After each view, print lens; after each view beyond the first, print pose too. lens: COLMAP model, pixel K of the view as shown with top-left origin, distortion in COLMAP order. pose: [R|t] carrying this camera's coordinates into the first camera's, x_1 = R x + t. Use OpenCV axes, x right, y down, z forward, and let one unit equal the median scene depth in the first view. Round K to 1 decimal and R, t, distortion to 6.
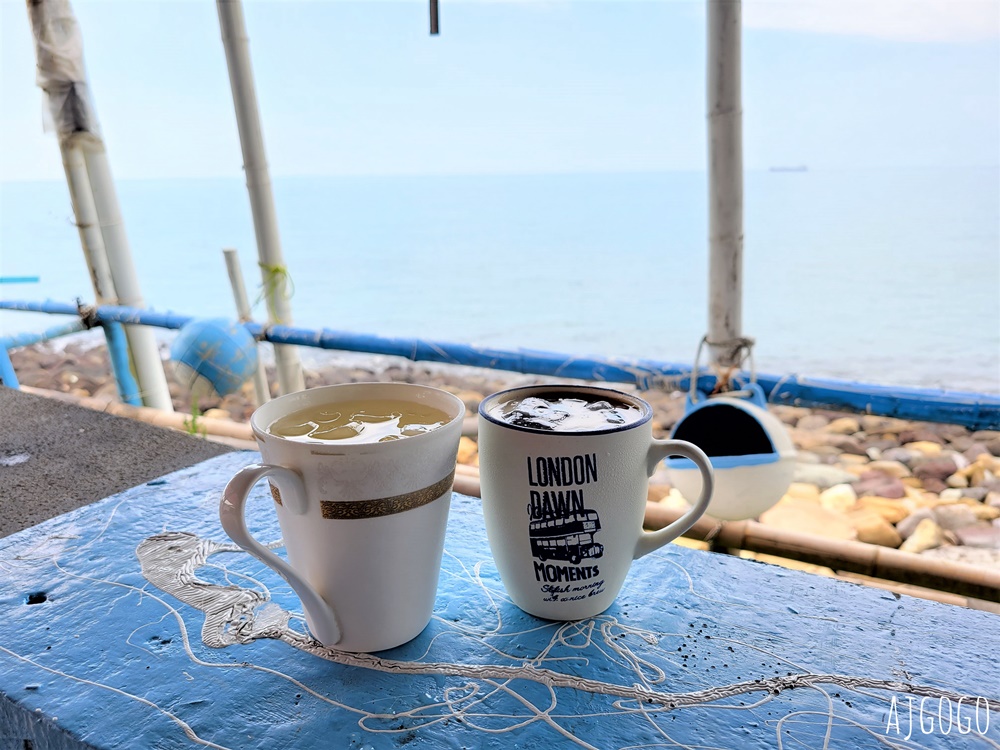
lens RADIAL K [[765.2, 0, 500.0], [0, 765.2, 375.0], [0, 0, 1]] dist [0.013519, -0.004749]
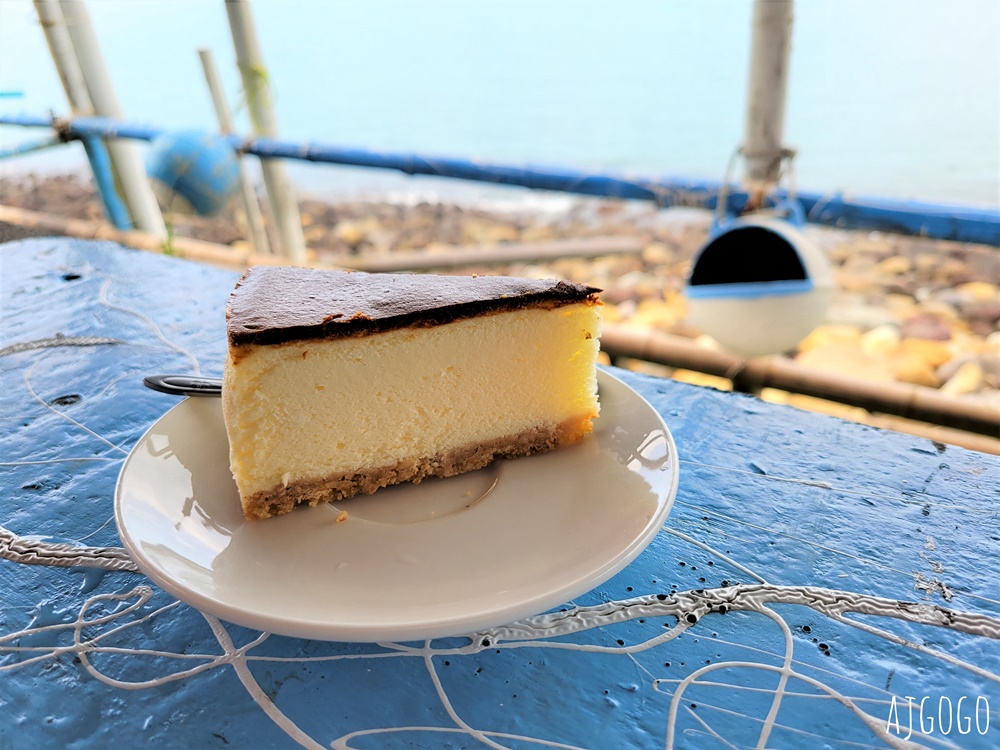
lens RADIAL K [[779.6, 0, 500.0], [0, 779.6, 375.0], [0, 0, 1]] dist [-0.001612, -0.004932]
pose [[0.998969, 0.015327, -0.042725, 0.043390], [-0.006204, 0.978535, 0.205985, 0.023853], [0.044965, -0.205508, 0.977622, 0.087697]]
